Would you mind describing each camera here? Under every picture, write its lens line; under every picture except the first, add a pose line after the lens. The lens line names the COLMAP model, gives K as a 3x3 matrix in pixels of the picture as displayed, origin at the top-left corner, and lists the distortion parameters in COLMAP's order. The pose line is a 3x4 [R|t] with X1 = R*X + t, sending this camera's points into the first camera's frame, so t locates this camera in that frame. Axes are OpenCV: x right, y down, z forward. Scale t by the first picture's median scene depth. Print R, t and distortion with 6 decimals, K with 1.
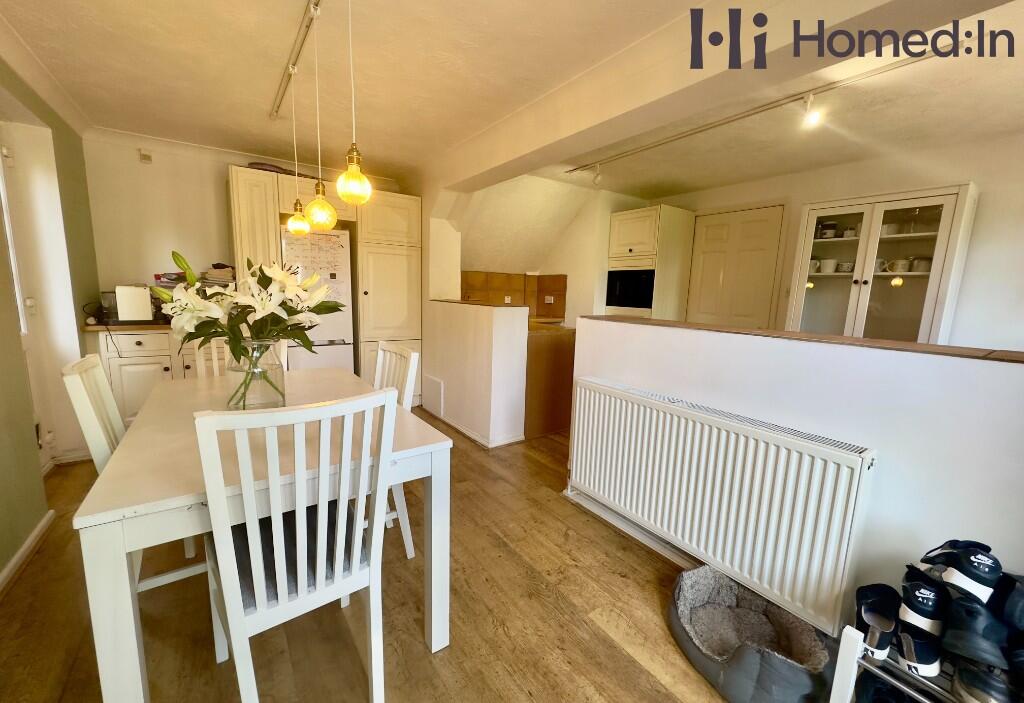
lens RADIAL K [[403.4, 0, 512.4], [0, 403.4, 352.3], [0, 0, 1]] dist [-0.000944, -0.000073]
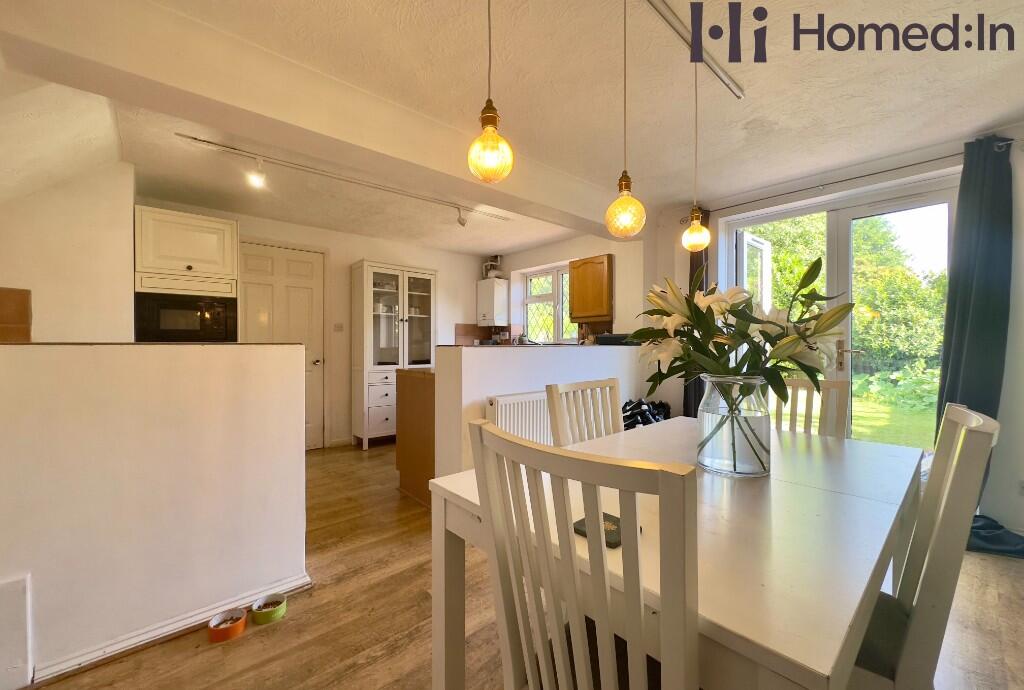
lens RADIAL K [[412.8, 0, 513.1], [0, 412.8, 345.8], [0, 0, 1]] dist [0.000261, -0.000028]
pose [[-0.111031, -0.040150, 0.993006, -0.596734], [0.143398, 0.988080, 0.055985, -0.087084], [-0.983417, 0.148611, -0.103950, 0.623572]]
